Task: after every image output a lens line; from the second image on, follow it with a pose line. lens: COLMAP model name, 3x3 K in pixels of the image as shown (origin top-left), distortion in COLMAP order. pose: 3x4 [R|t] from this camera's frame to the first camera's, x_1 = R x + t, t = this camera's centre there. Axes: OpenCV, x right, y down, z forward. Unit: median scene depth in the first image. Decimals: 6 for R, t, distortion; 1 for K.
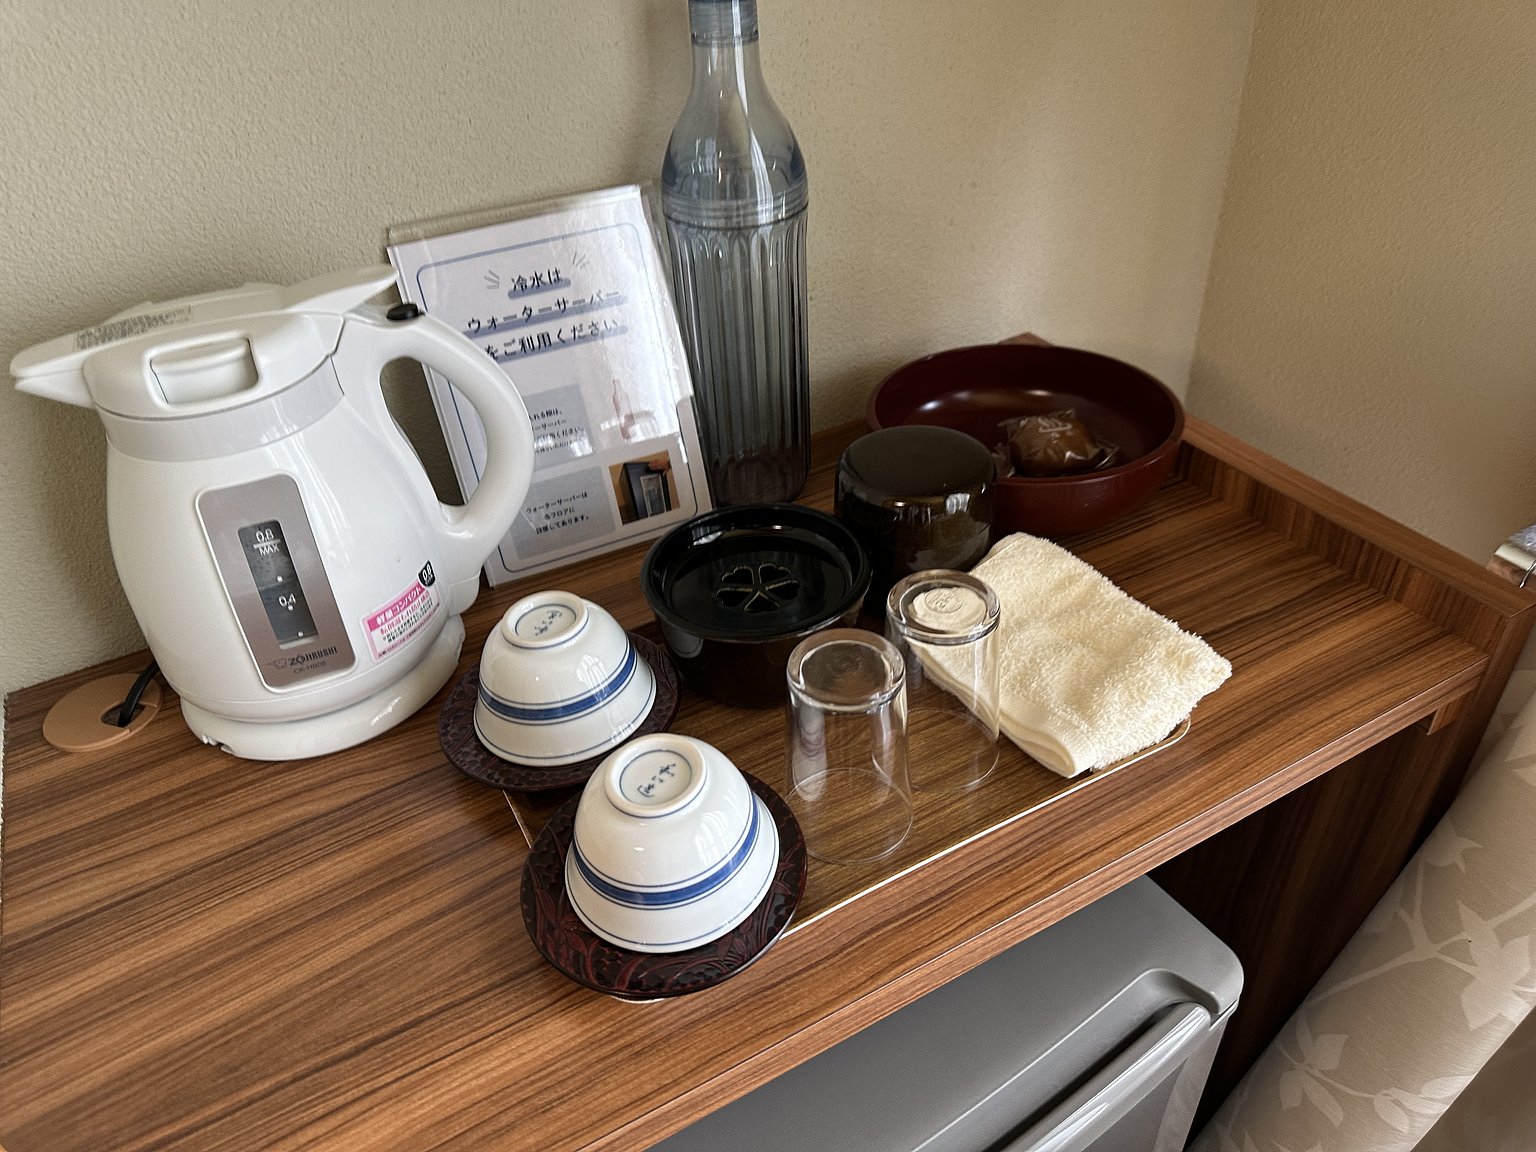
lens RADIAL K [[1087.3, 0, 766.2], [0, 1087.3, 565.5], [0, 0, 1]] dist [0.006088, -0.000125]
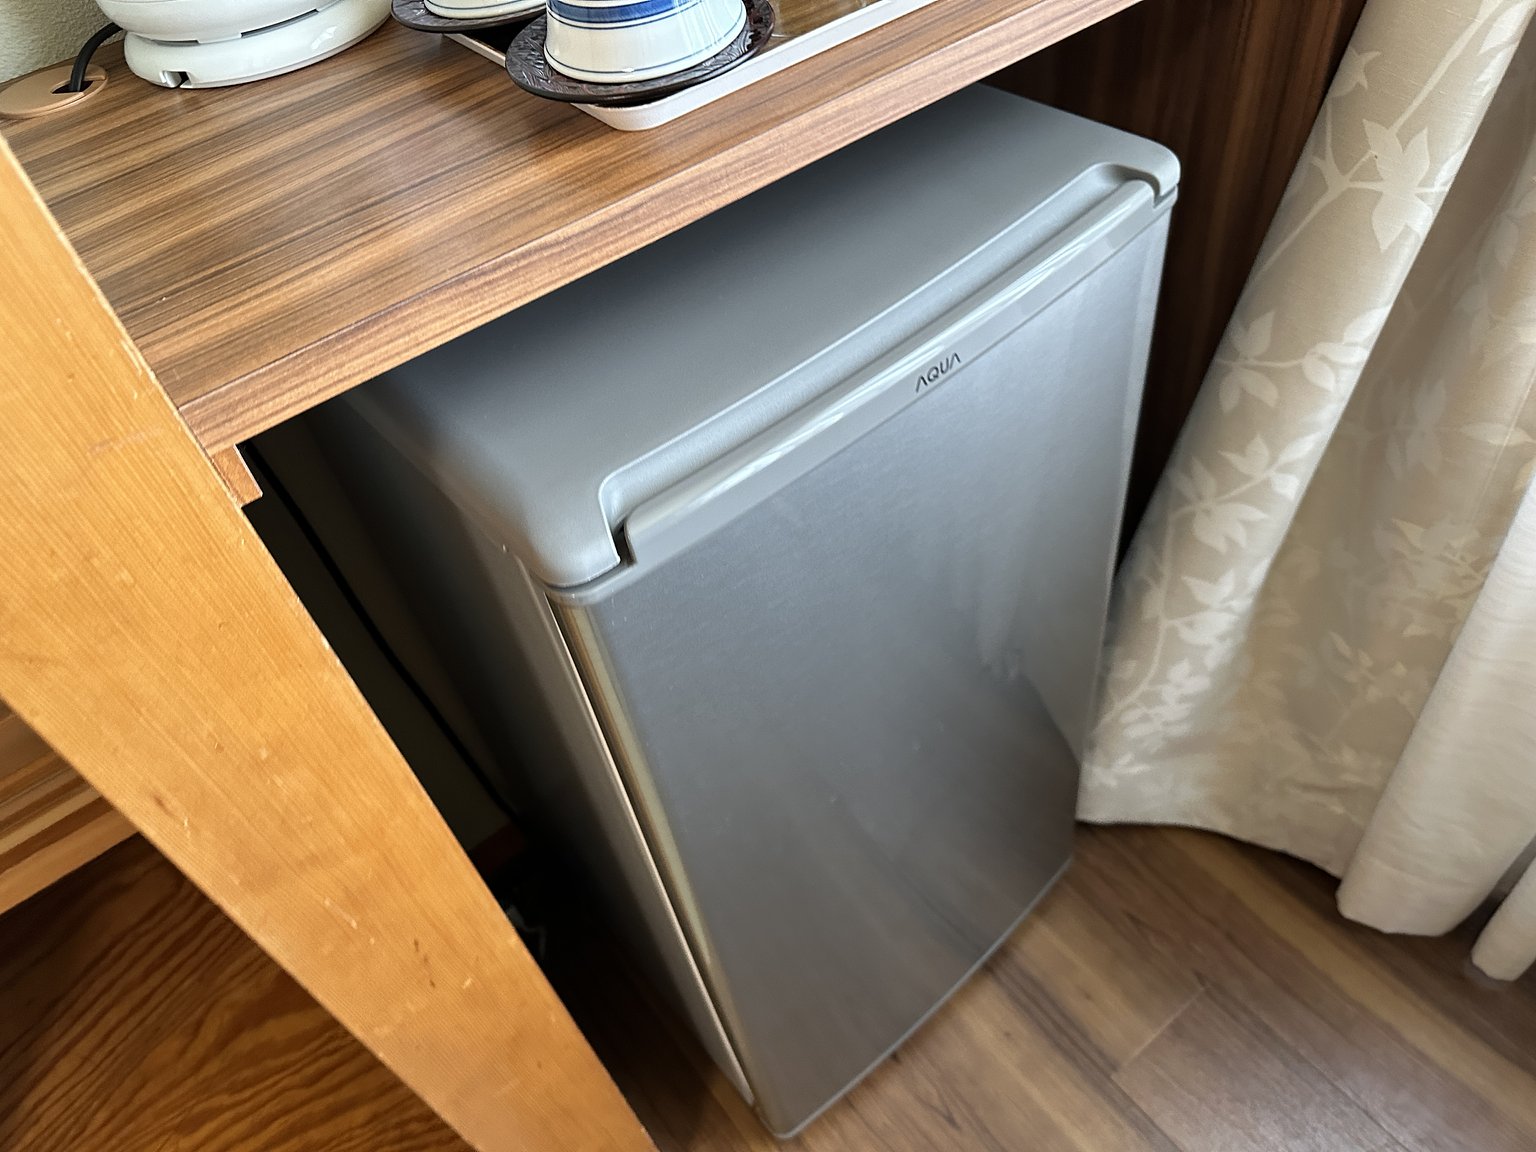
lens RADIAL K [[1087.3, 0, 766.2], [0, 1087.3, 565.5], [0, 0, 1]] dist [0.006088, -0.000125]
pose [[0.985527, -0.160130, 0.055633, -0.112334], [0.150148, 0.976906, 0.152022, 0.631307], [-0.078692, -0.141468, 0.986810, -0.119387]]
